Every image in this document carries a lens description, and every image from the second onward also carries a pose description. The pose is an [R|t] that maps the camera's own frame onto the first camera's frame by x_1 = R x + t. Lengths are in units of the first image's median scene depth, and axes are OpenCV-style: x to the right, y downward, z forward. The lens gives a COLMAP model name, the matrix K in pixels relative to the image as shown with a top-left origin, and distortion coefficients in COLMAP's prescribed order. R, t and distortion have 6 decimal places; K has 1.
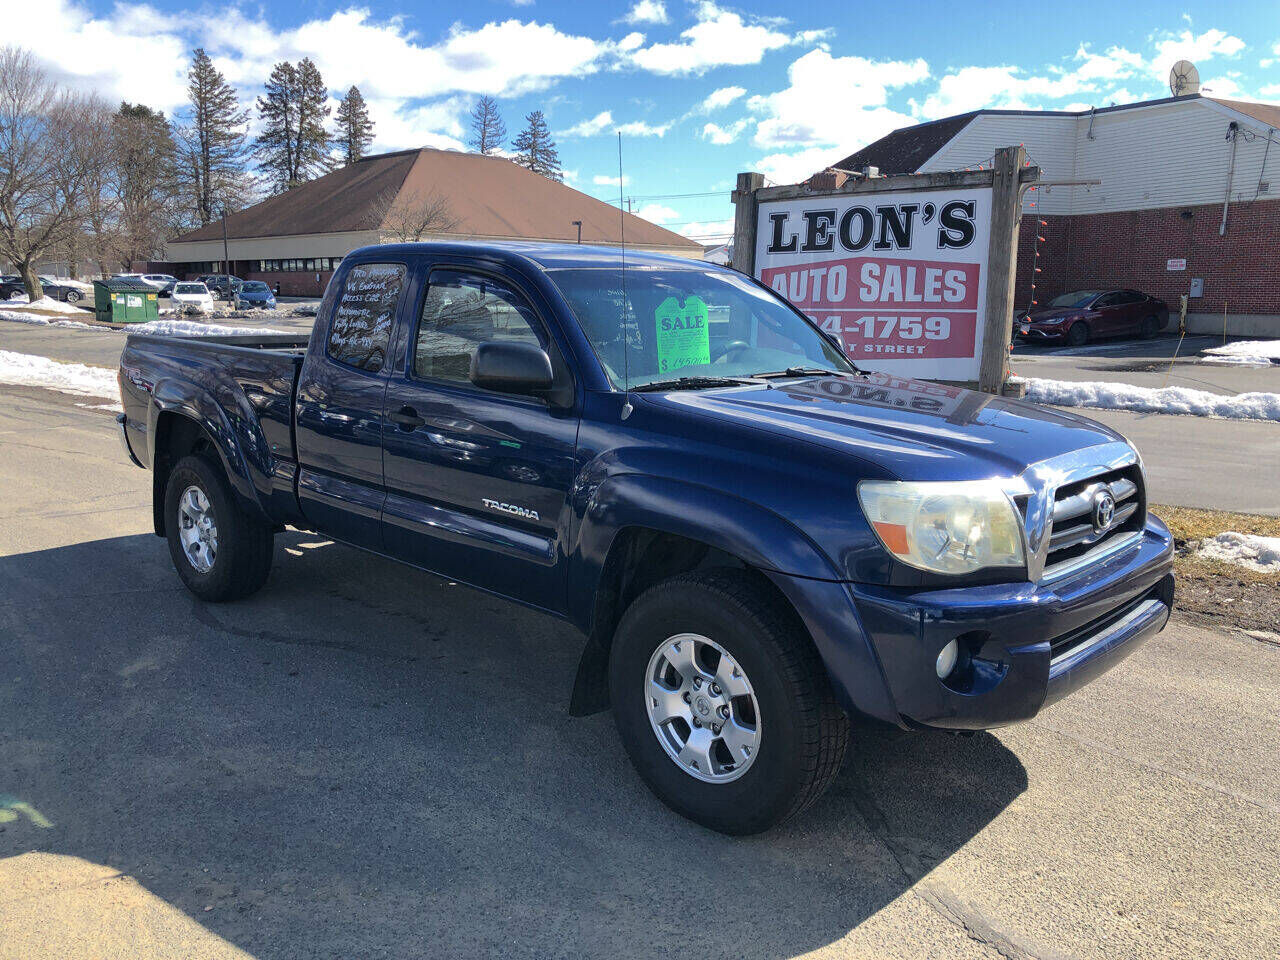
lens RADIAL K [[1058.4, 0, 620.8], [0, 1058.4, 452.5], [0, 0, 1]] dist [0.026858, -0.010377]
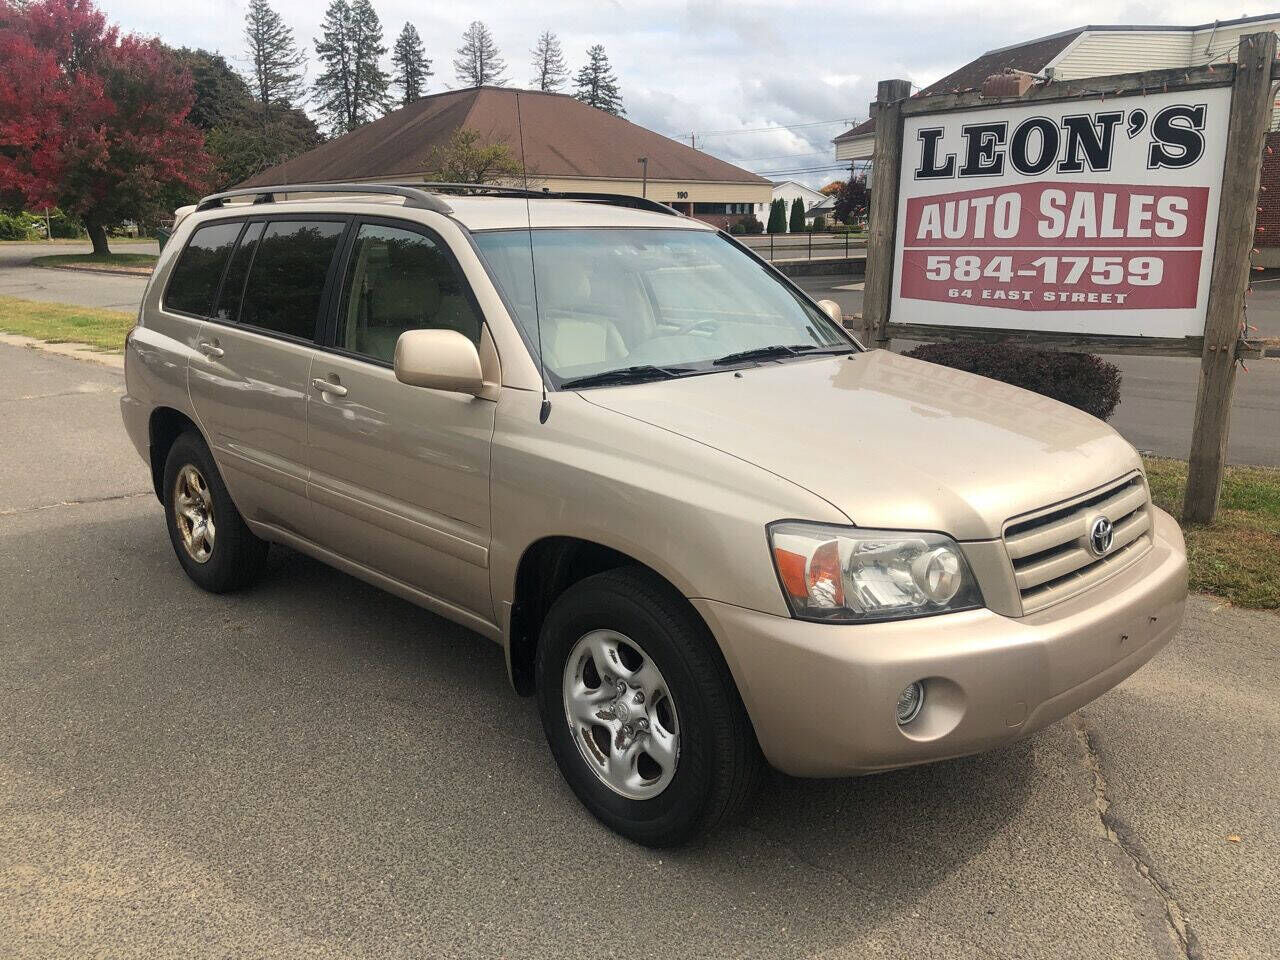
lens RADIAL K [[1081.2, 0, 619.4], [0, 1081.2, 431.3], [0, 0, 1]] dist [-0.090342, 0.193129]
pose [[0.998371, 0.000683, -0.057056, -0.042102], [0.001179, 0.999468, 0.032598, -0.023021], [0.057048, -0.032612, 0.997839, 0.170060]]
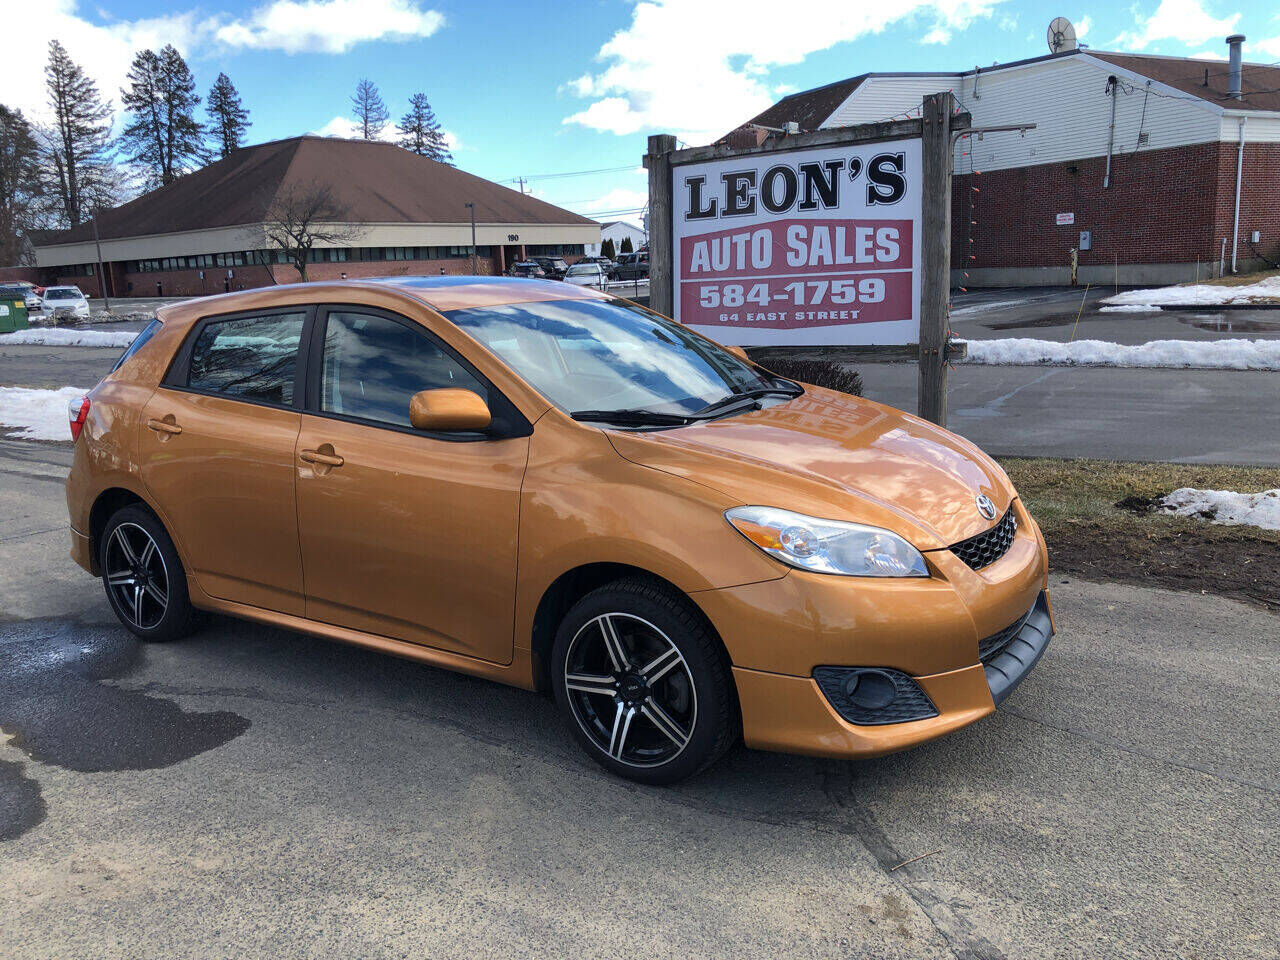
lens RADIAL K [[1058.4, 0, 620.8], [0, 1058.4, 452.5], [0, 0, 1]] dist [0.026858, -0.010377]
pose [[0.994118, -0.065901, 0.085942, -0.012736], [0.064336, 0.997710, 0.020856, -0.007023], [-0.087119, -0.015204, 0.996082, 0.072929]]
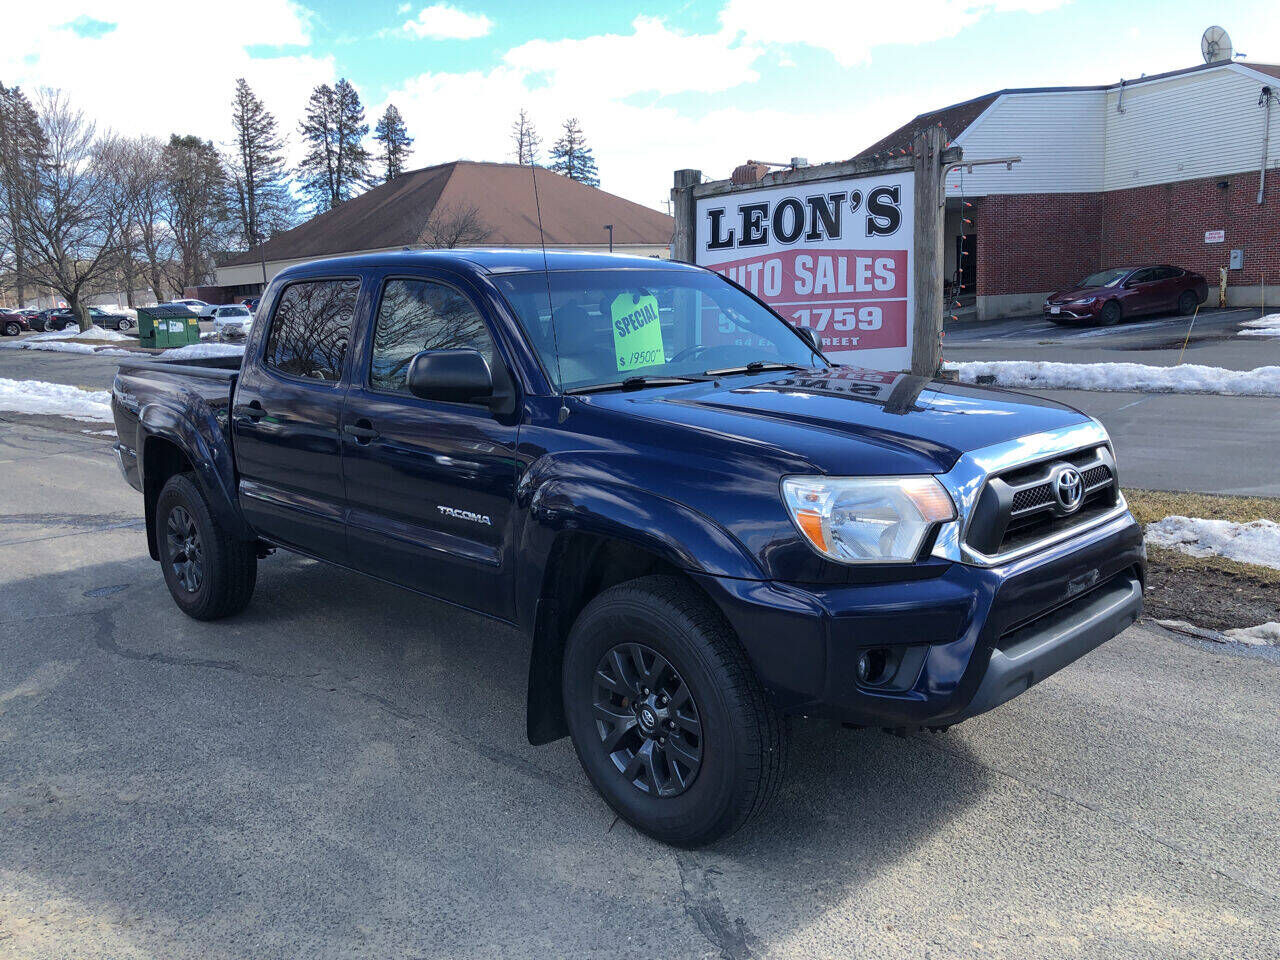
lens RADIAL K [[1058.4, 0, 620.8], [0, 1058.4, 452.5], [0, 0, 1]] dist [0.026858, -0.010377]
pose [[0.997532, -0.041542, -0.056608, 0.111382], [0.041432, 0.999136, -0.003116, -0.000192], [0.056689, 0.000763, 0.998392, 0.012388]]
